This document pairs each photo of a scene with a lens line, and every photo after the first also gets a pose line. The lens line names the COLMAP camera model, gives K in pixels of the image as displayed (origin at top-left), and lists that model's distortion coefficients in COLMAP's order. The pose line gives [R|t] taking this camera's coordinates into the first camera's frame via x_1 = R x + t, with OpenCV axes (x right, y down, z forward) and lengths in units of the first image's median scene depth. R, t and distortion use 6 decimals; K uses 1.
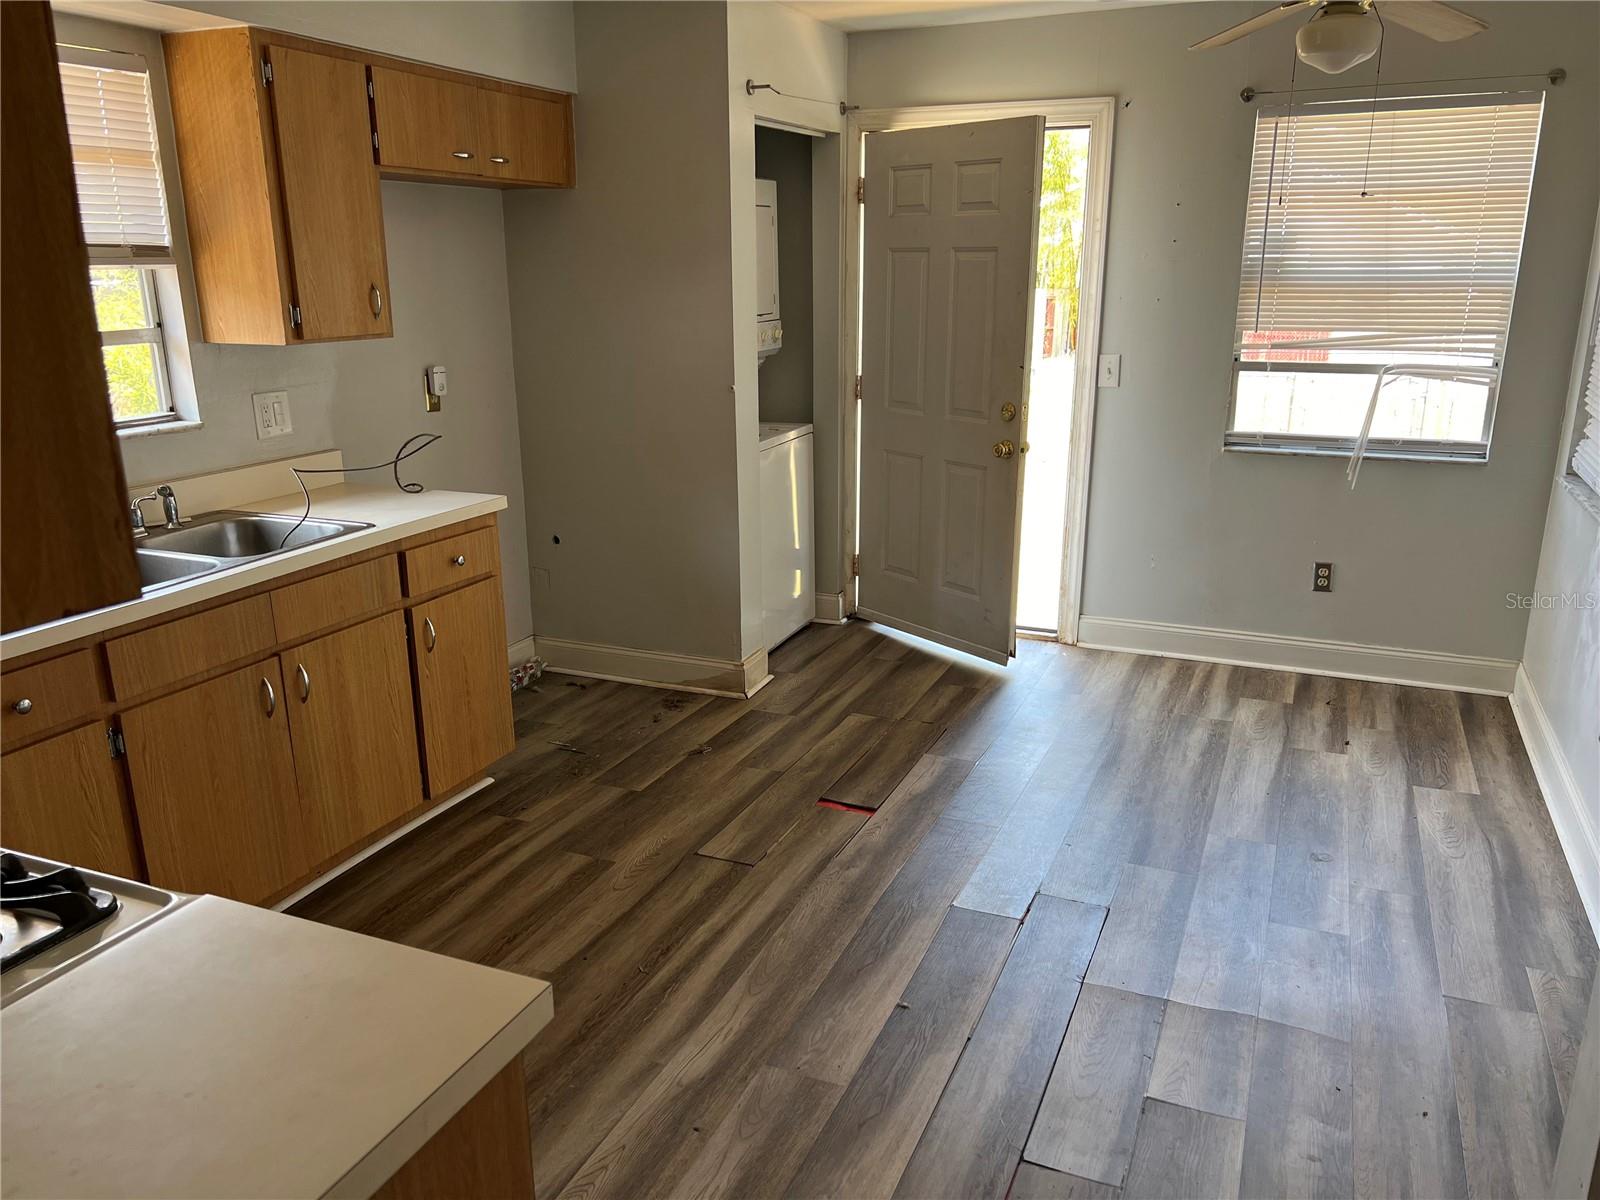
lens RADIAL K [[1208.1, 0, 796.2], [0, 1208.1, 608.4], [0, 0, 1]] dist [0.008782, 0.001827]
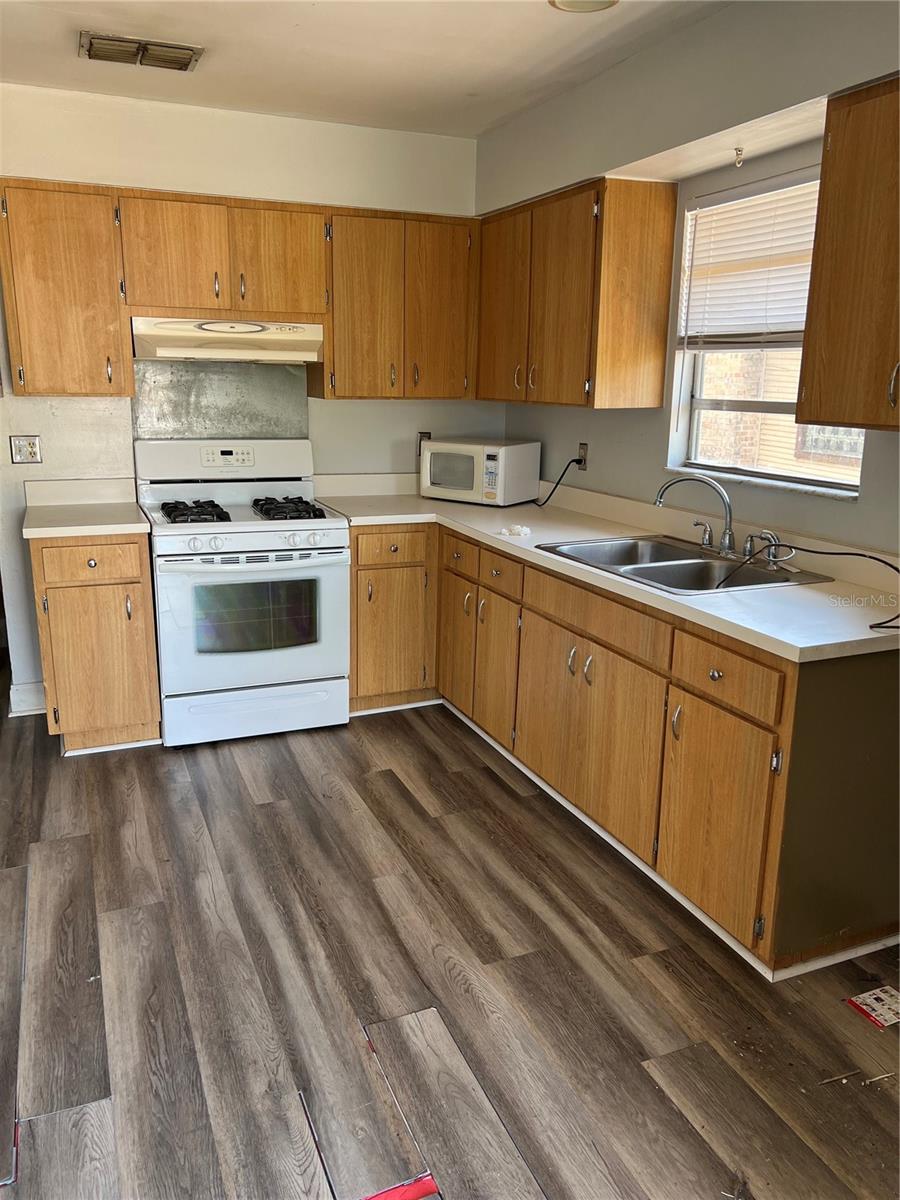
lens RADIAL K [[906.1, 0, 447.6], [0, 906.1, 592.5], [0, 0, 1]] dist [0.008782, 0.001827]
pose [[-0.693385, 0.167096, -0.700925, 0.340201], [-0.200168, 0.889788, 0.410134, -0.356550], [0.692207, 0.424683, -0.583519, 1.346425]]
